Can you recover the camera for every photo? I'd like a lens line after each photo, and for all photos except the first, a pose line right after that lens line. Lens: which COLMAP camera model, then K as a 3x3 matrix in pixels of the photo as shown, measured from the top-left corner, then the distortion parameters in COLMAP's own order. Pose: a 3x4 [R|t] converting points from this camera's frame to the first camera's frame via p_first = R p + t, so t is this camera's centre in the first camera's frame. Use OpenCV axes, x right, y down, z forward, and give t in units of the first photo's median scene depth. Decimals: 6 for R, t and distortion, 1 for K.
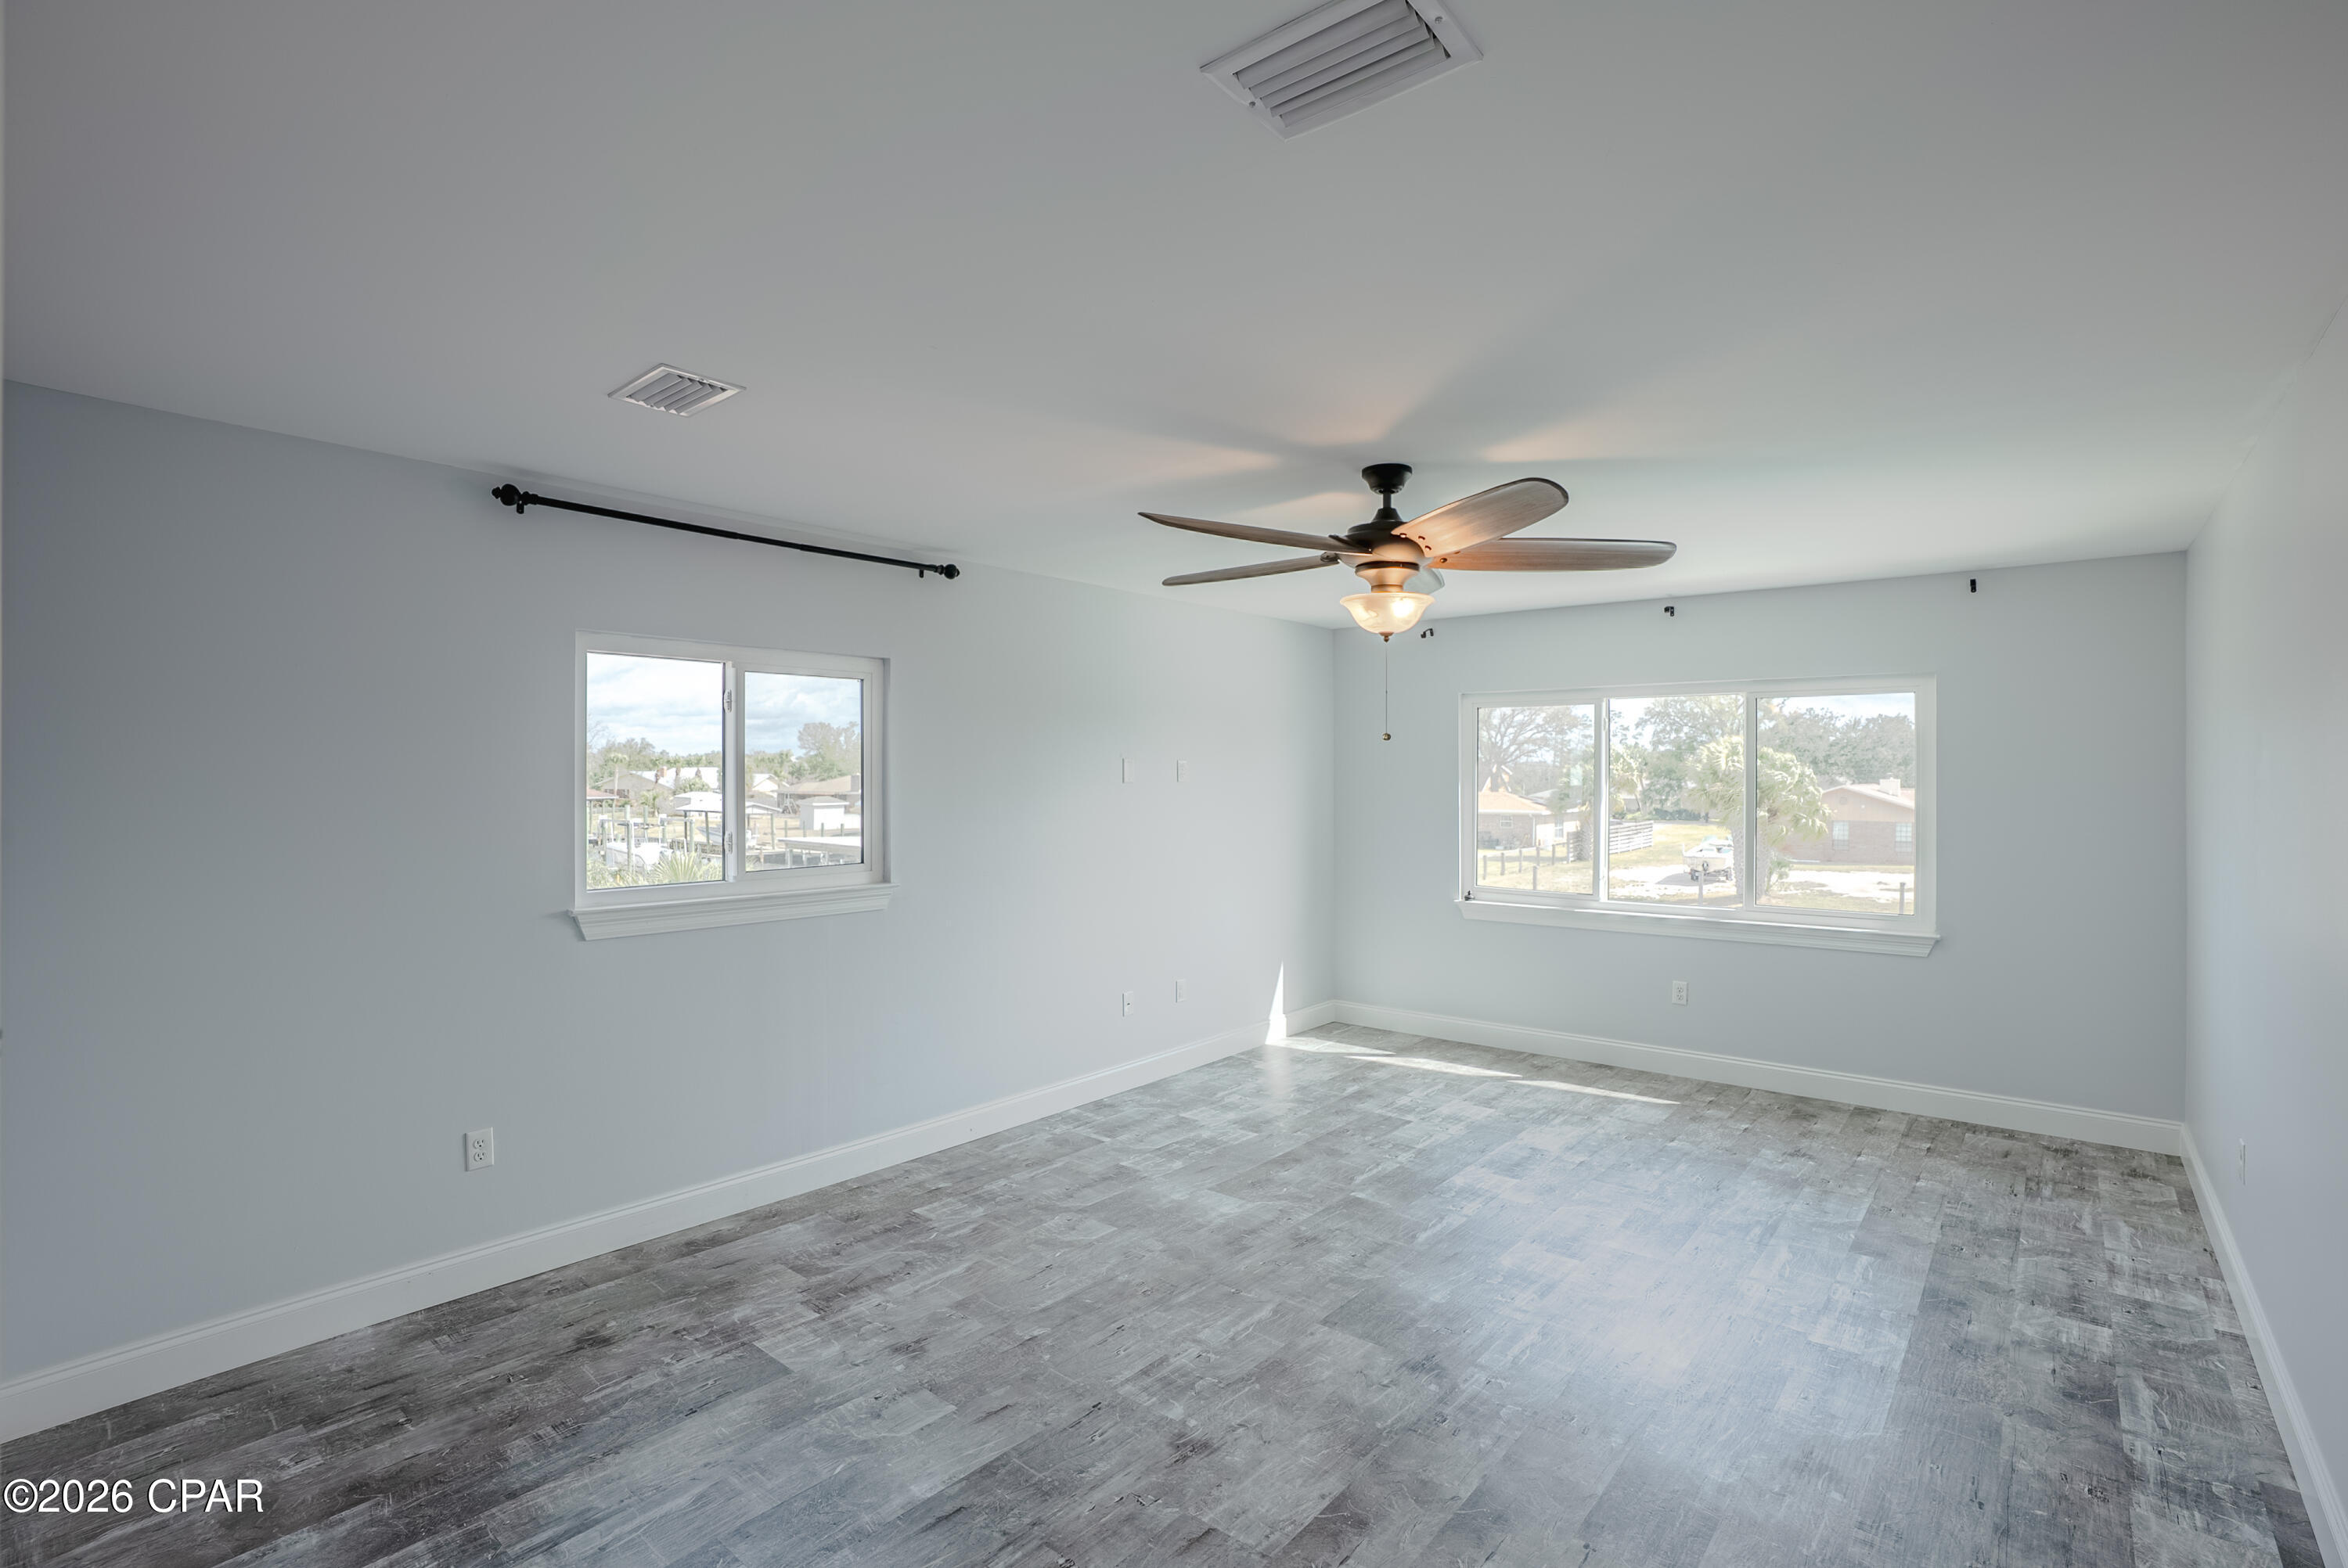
lens RADIAL K [[1120.7, 0, 1188.9], [0, 1120.7, 769.7], [0, 0, 1]] dist [-0.022469, 0.004515]
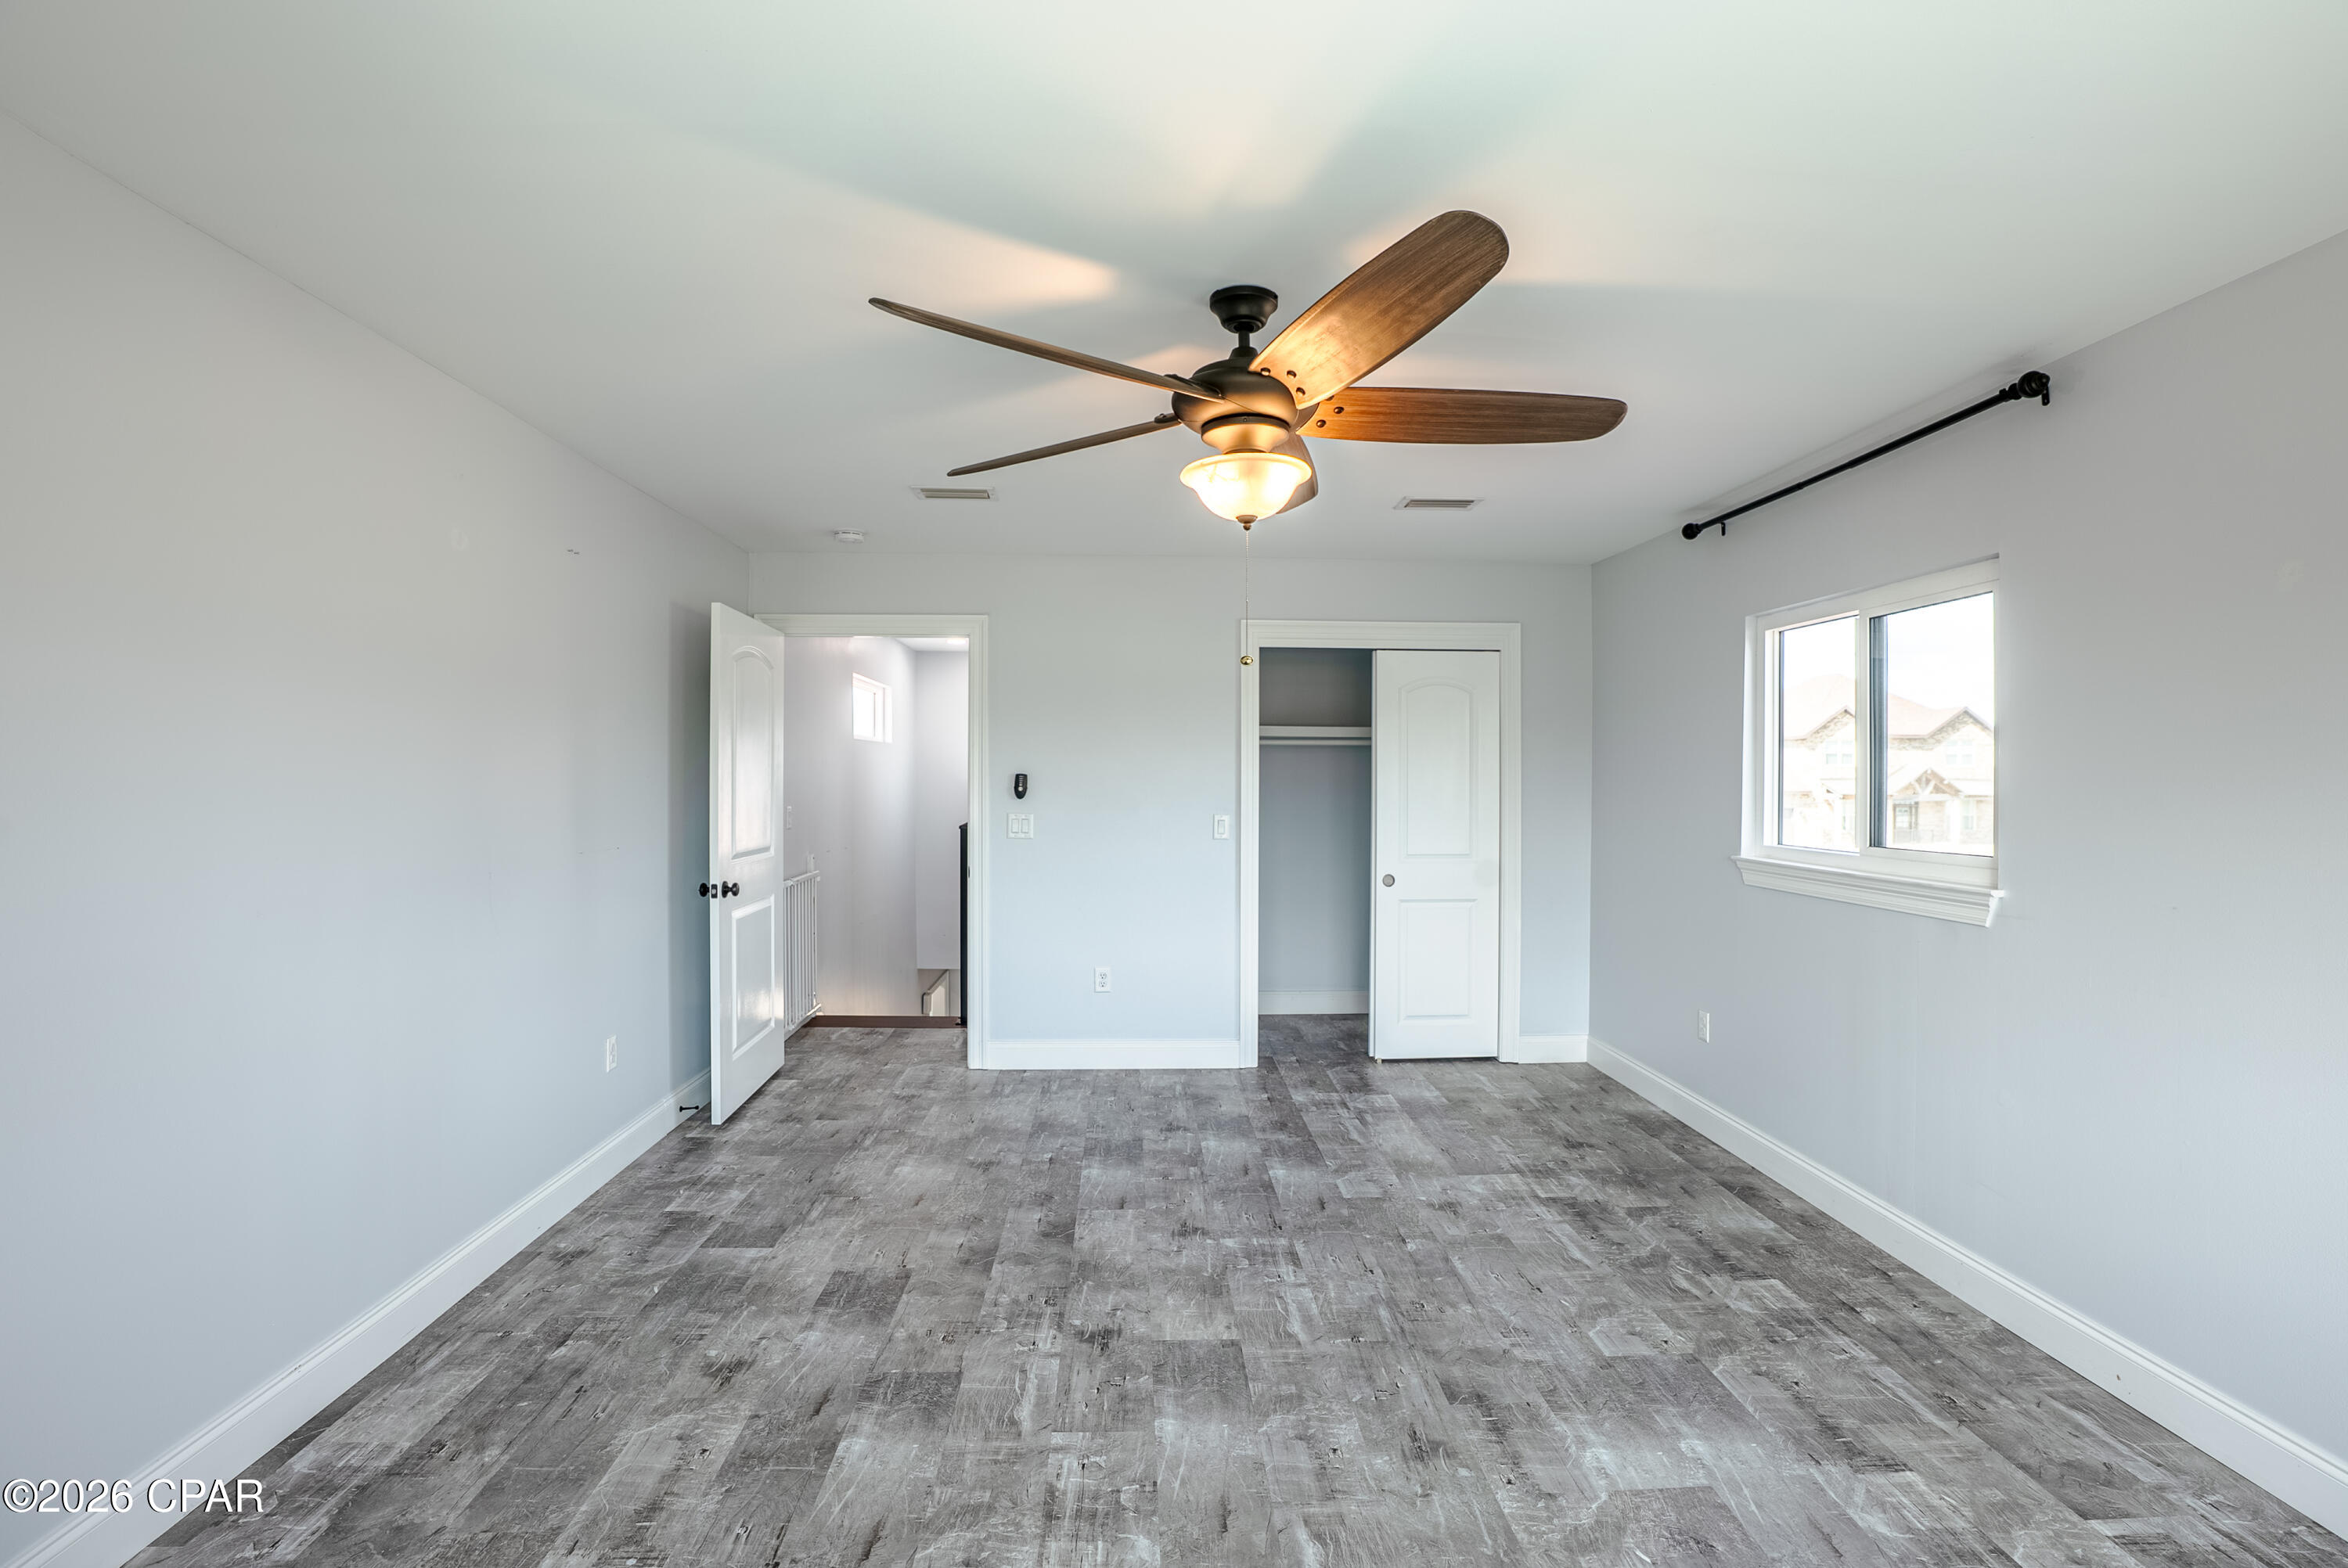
lens RADIAL K [[1120.7, 0, 1184.3], [0, 1120.7, 790.3], [0, 0, 1]] dist [-0.022469, 0.004515]
pose [[-0.747113, 0.002235, -0.664693, 0.682470], [0.000026, 0.999994, 0.003333, 0.051386], [0.664697, 0.002473, -0.747109, 1.511256]]
